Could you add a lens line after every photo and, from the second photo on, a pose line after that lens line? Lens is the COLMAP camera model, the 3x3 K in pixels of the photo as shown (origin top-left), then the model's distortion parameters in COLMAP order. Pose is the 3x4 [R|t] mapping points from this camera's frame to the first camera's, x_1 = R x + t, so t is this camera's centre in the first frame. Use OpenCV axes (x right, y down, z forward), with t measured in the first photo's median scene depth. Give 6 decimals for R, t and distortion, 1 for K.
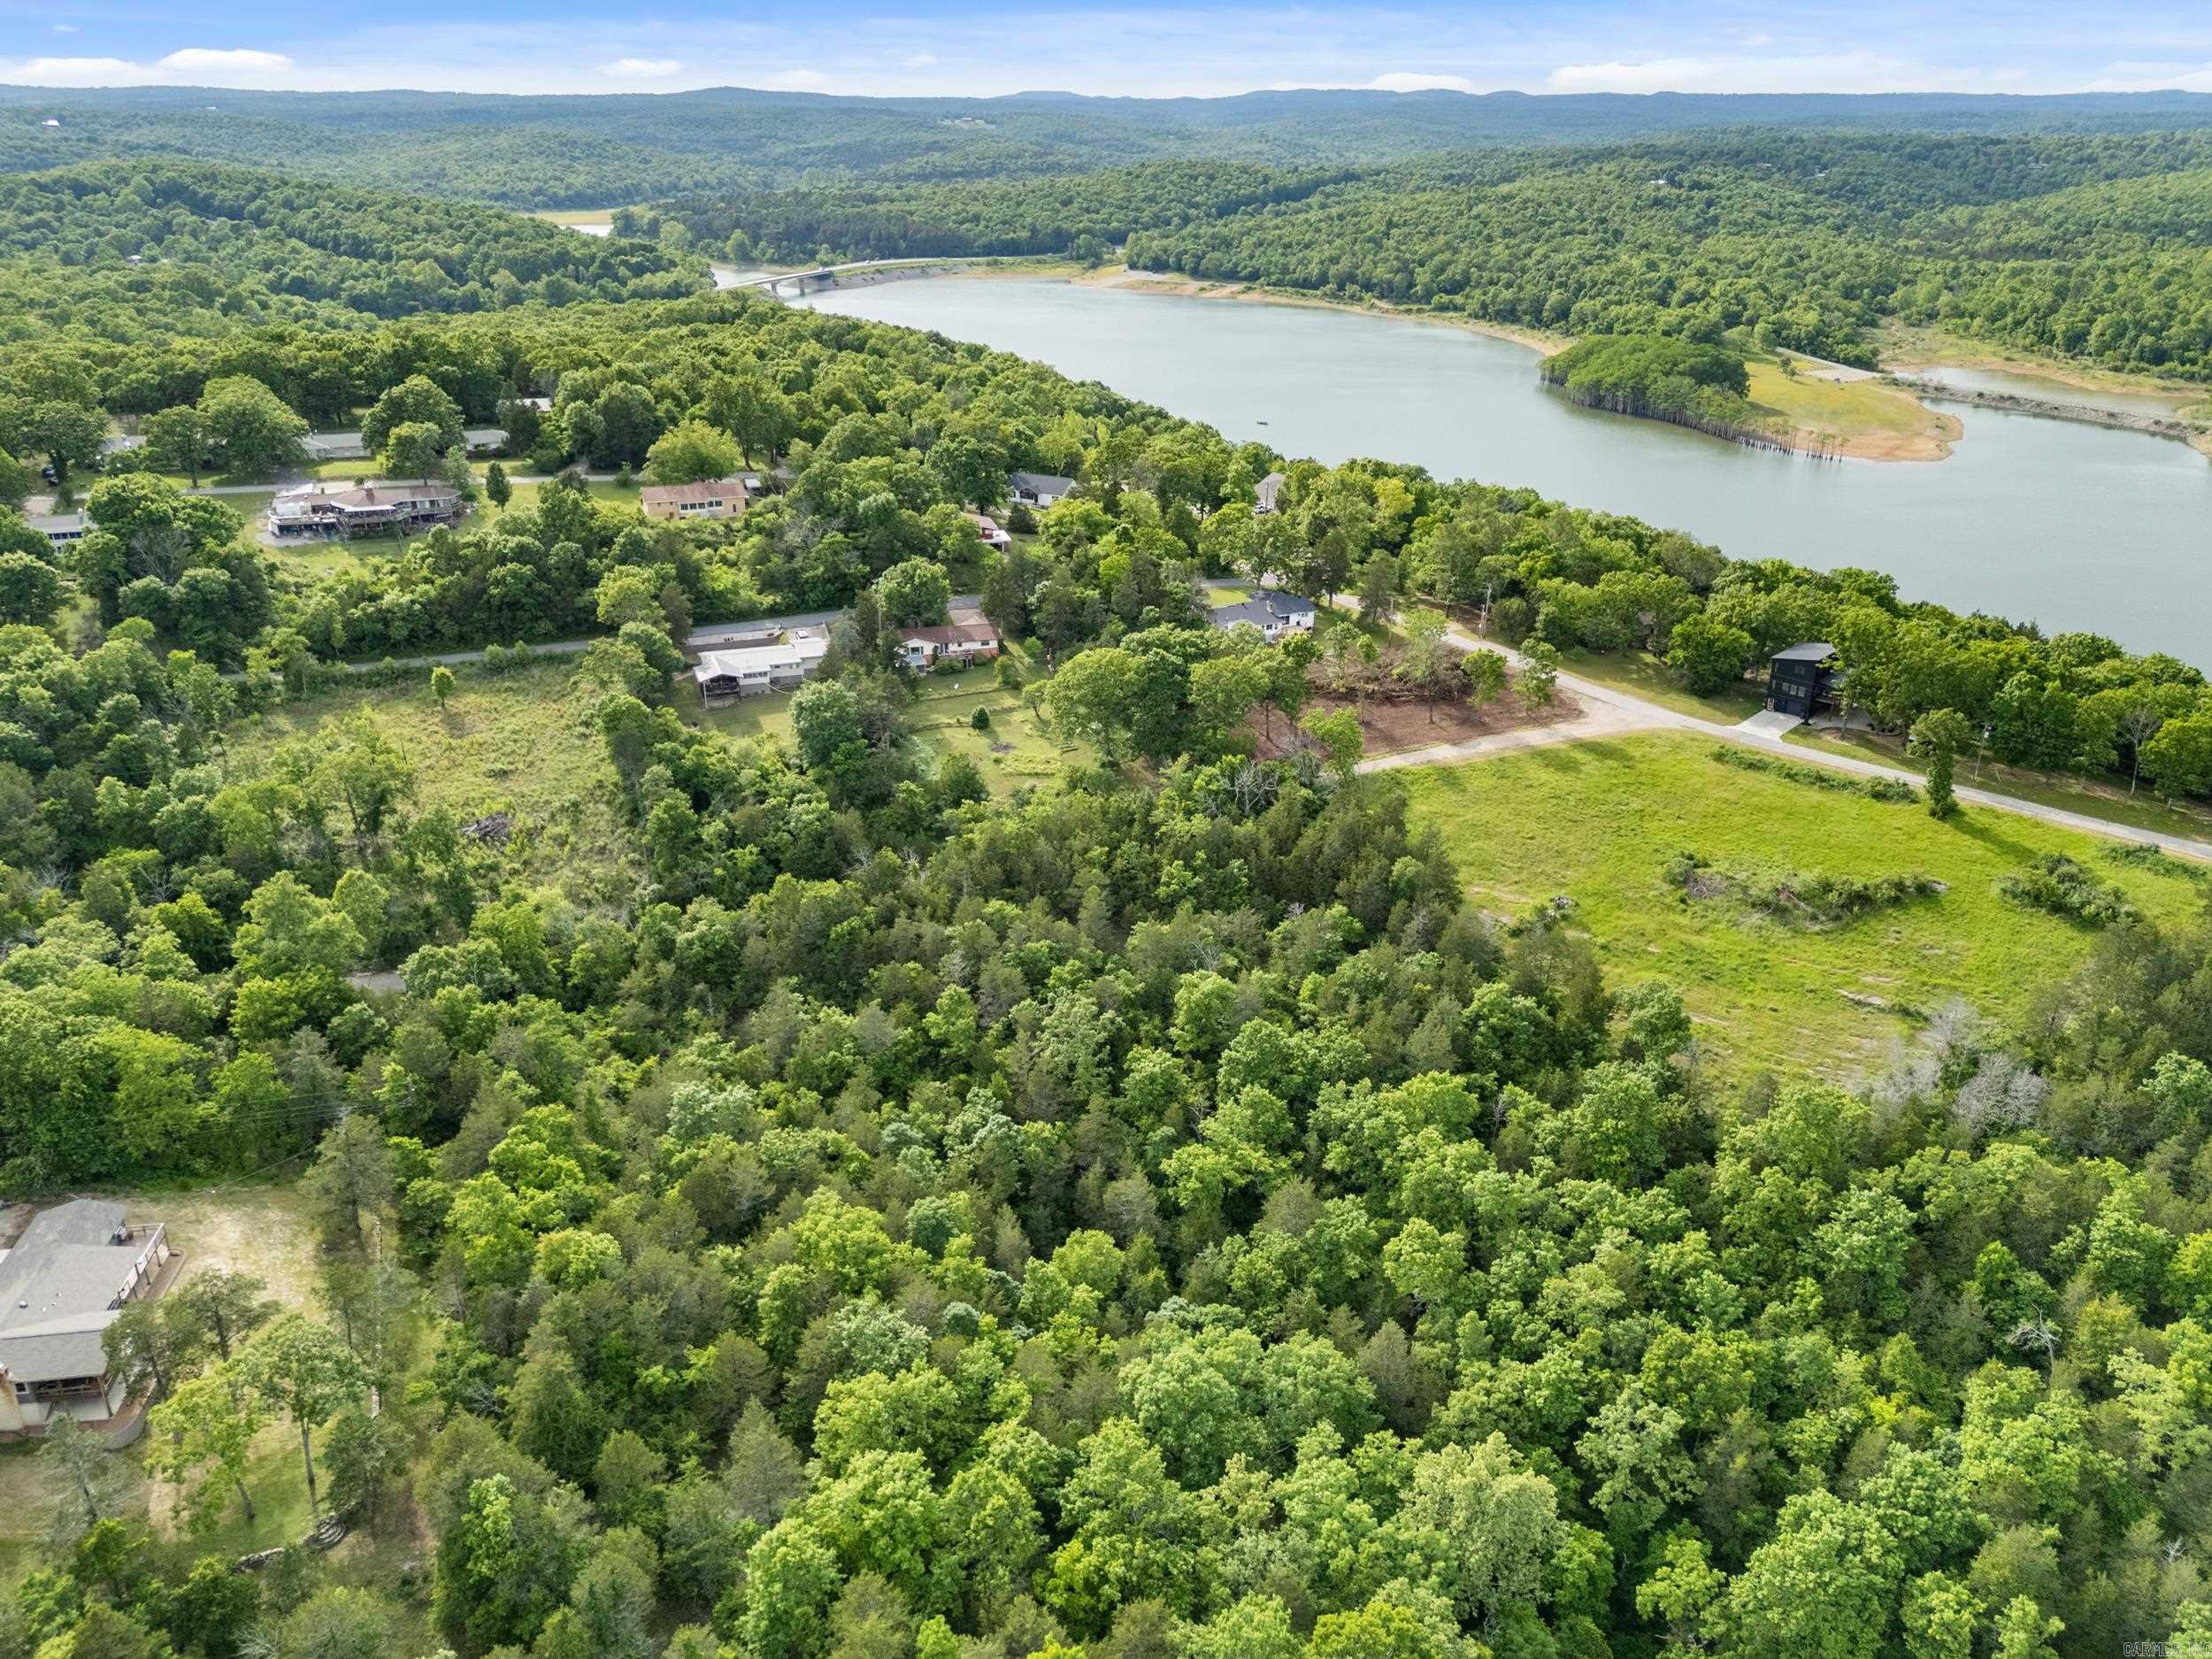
lens RADIAL K [[1614.9, 0, 1125.5], [0, 1614.9, 870.4], [0, 0, 1]] dist [0.063501, -0.050568]
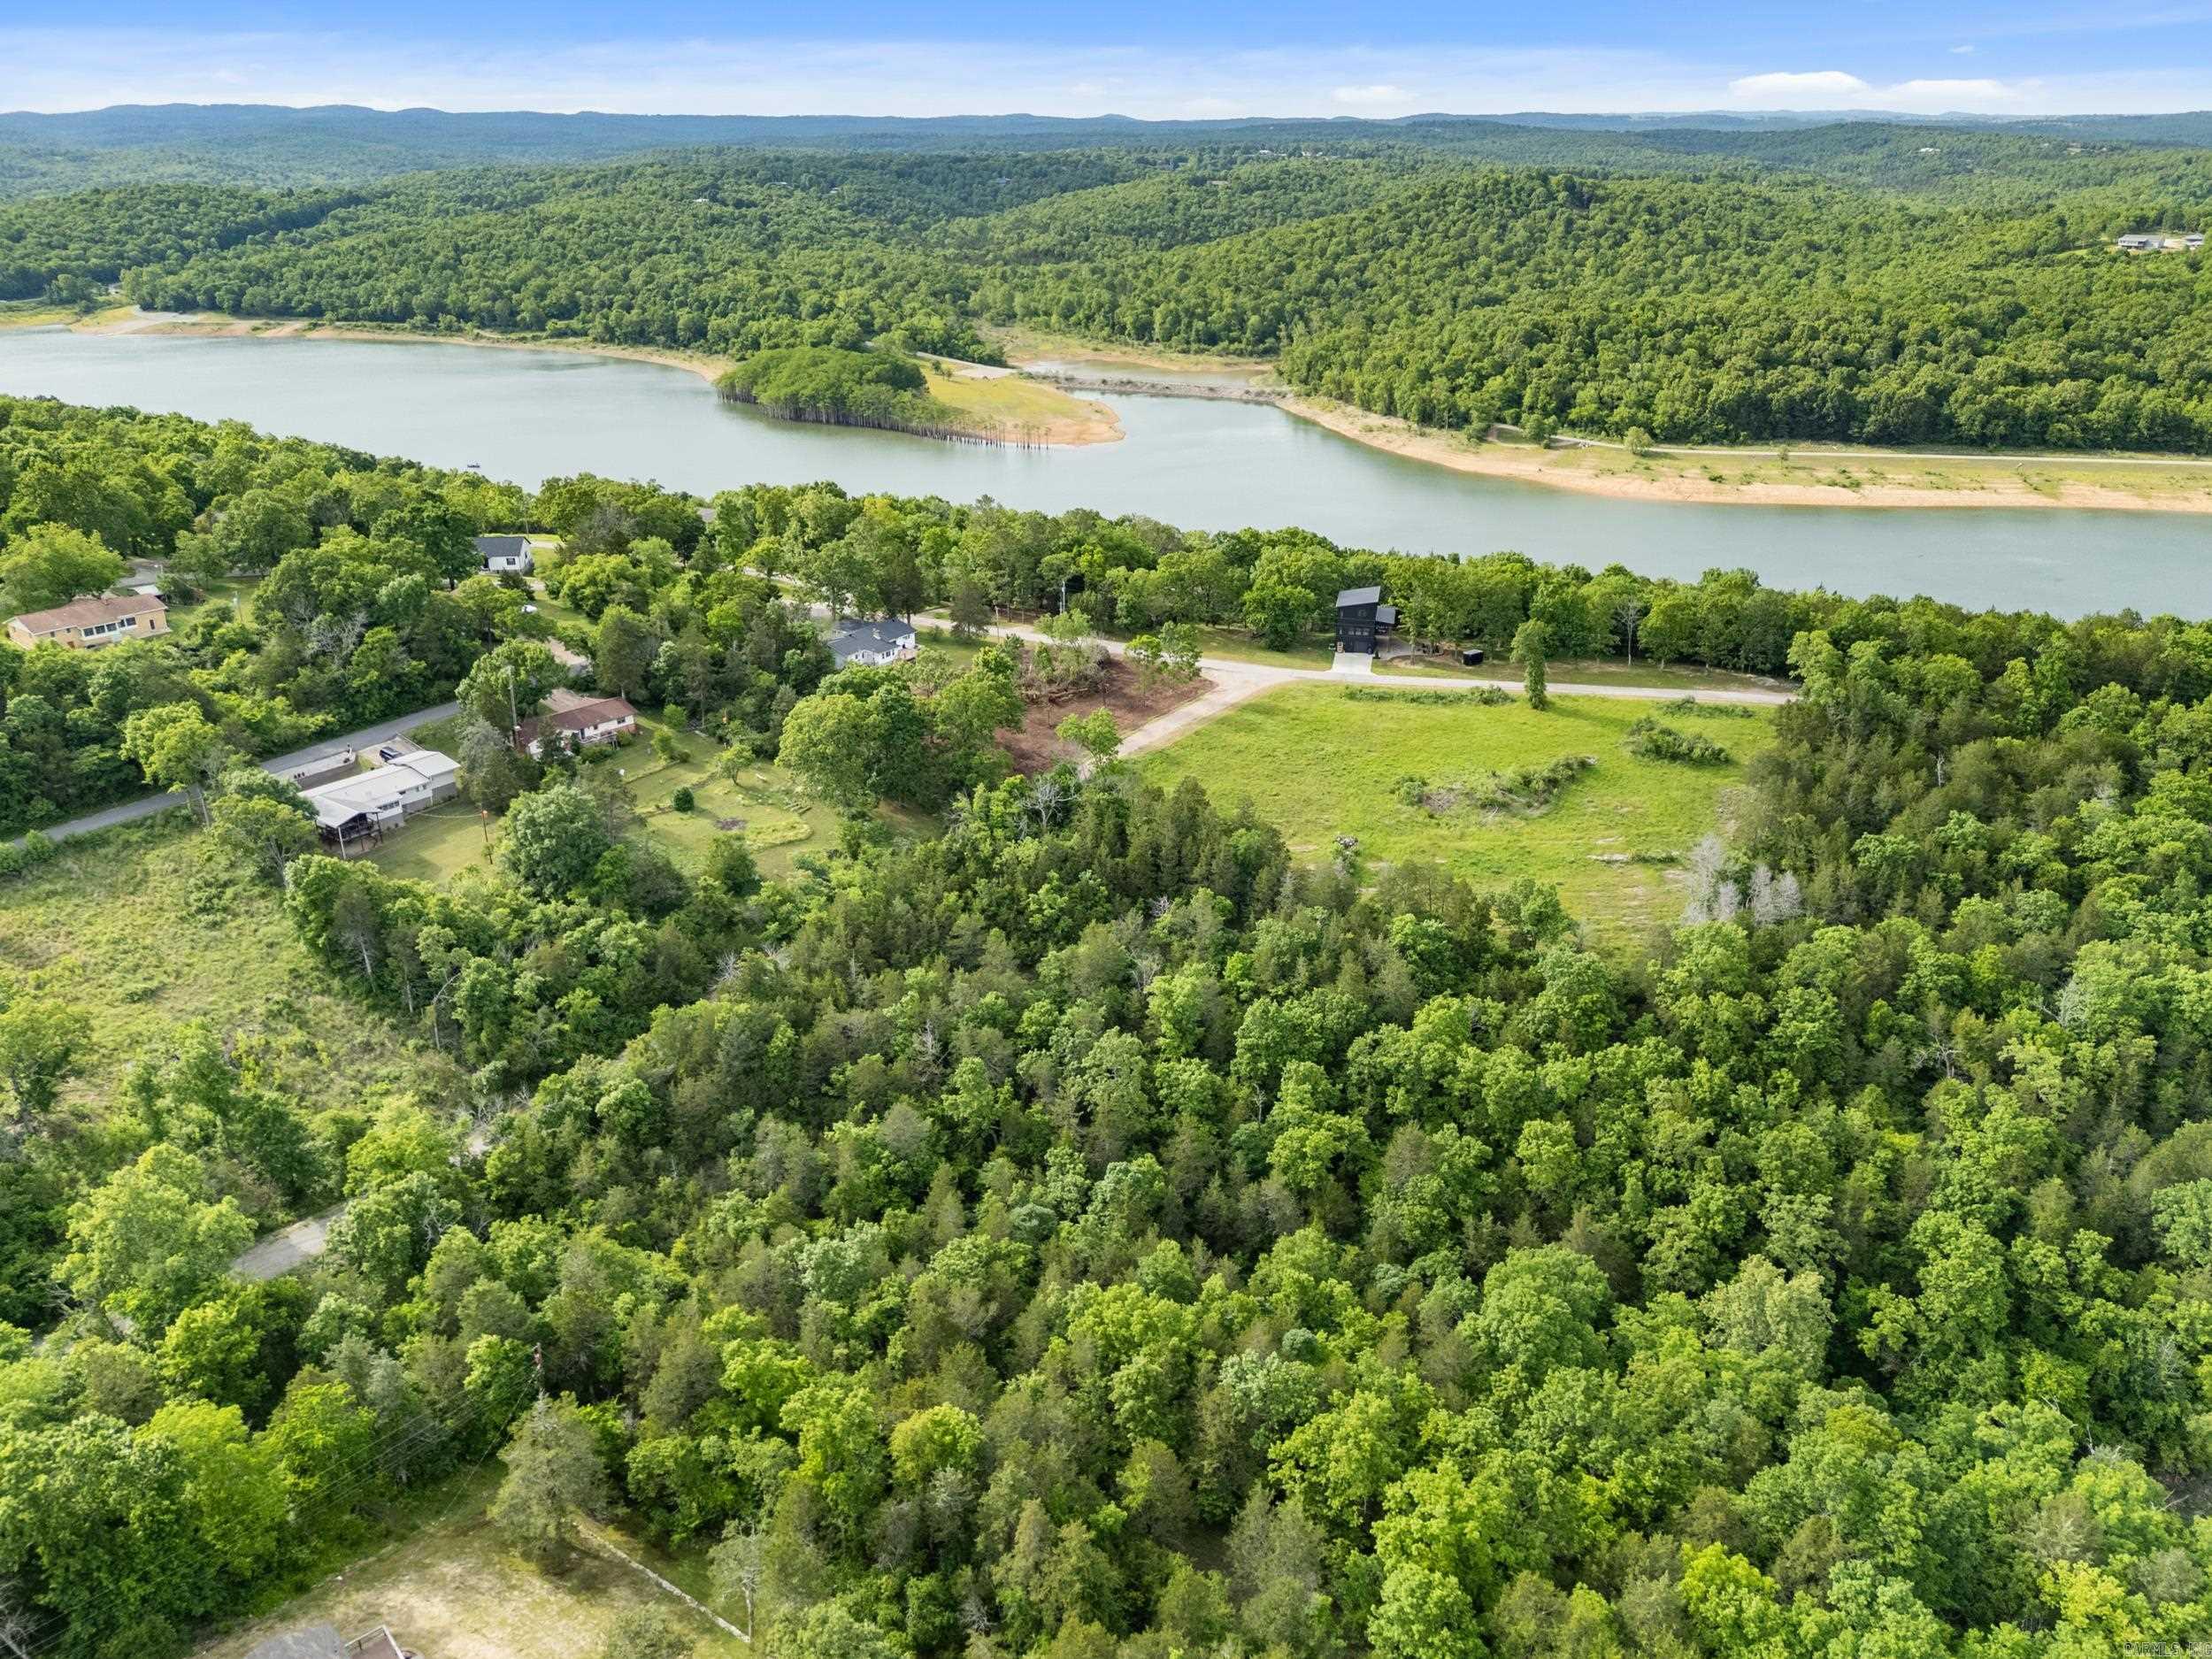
lens RADIAL K [[1614.9, 0, 1113.9], [0, 1614.9, 875.8], [0, 0, 1]] dist [0.063501, -0.050568]
pose [[0.843949, -0.230423, 0.484413, -0.312932], [0.233937, 0.970740, 0.054189, -0.042266], [-0.482726, 0.067590, 0.873159, 0.087264]]
